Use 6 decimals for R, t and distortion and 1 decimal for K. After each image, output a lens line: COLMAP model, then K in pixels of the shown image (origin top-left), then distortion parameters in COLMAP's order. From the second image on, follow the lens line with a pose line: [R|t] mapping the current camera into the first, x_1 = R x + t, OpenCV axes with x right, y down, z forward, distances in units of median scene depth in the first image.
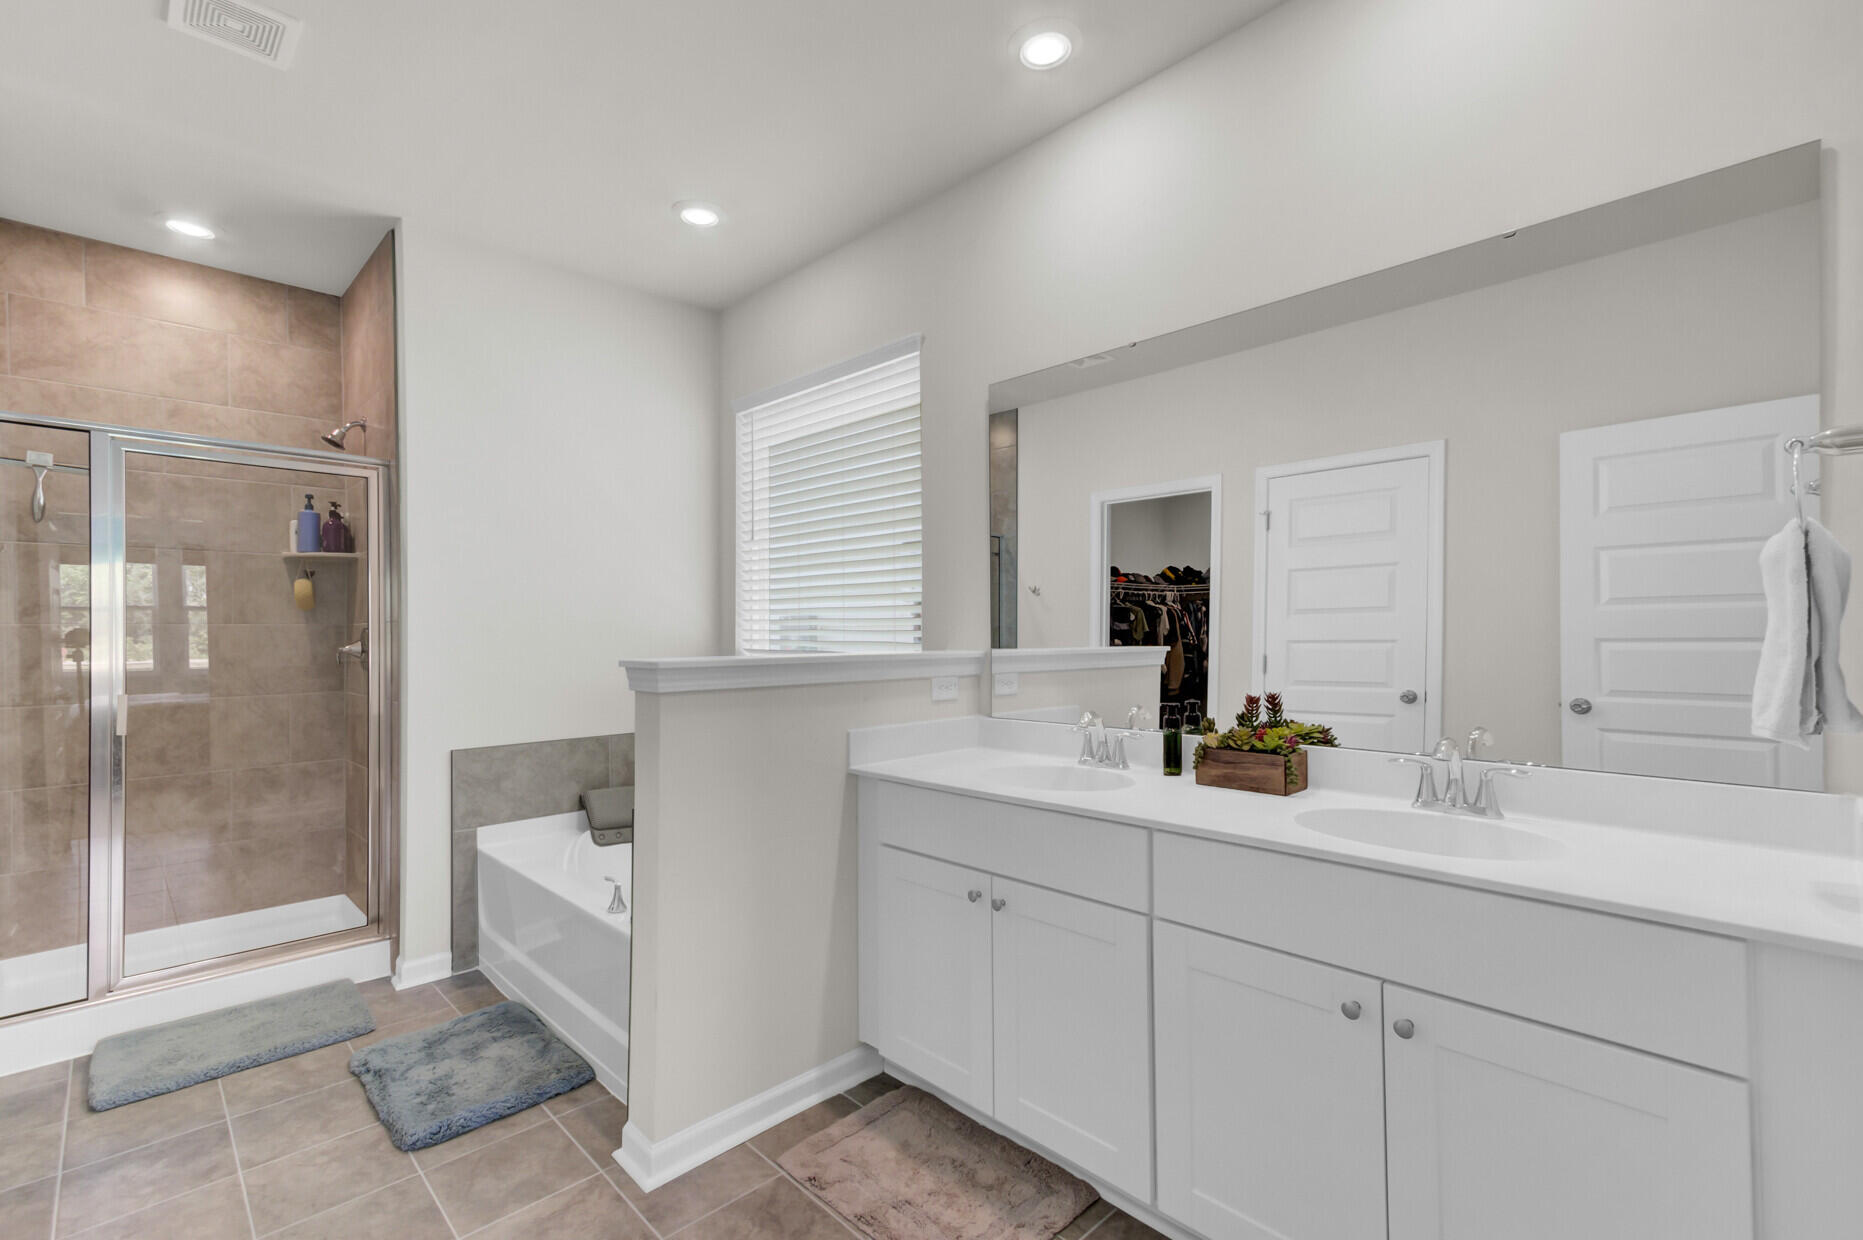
lens RADIAL K [[832.3, 0, 931.5], [0, 832.3, 620.0], [0, 0, 1]] dist [0.000464, -0.000397]
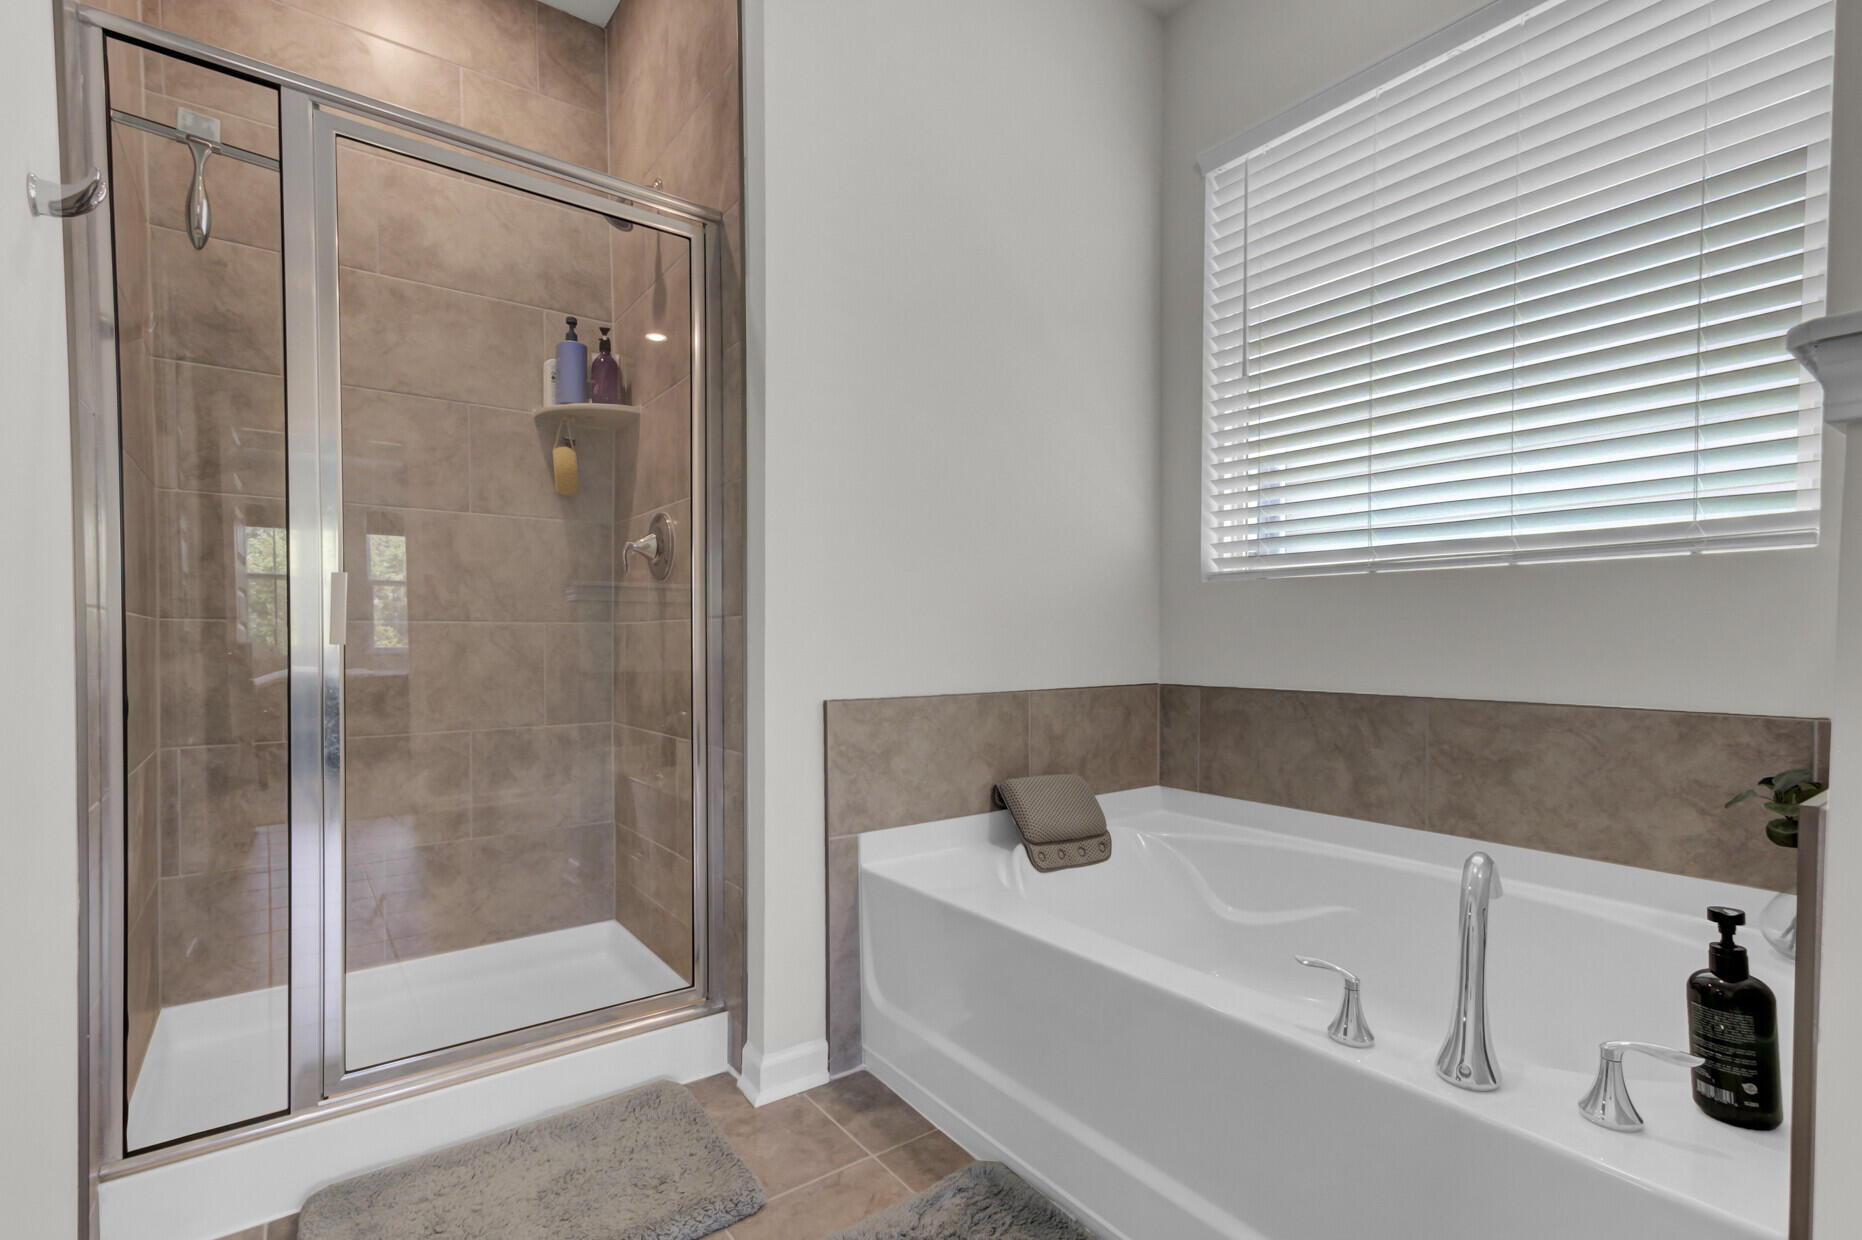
lens RADIAL K [[867.6, 0, 923.0], [0, 867.6, 649.4], [0, 0, 1]] dist [0.002478, 0.000692]
pose [[0.989013, 0.010600, -0.147447, -0.383806], [-0.006888, 0.999647, 0.025660, 0.095355], [0.147667, -0.024363, 0.988737, 0.370729]]
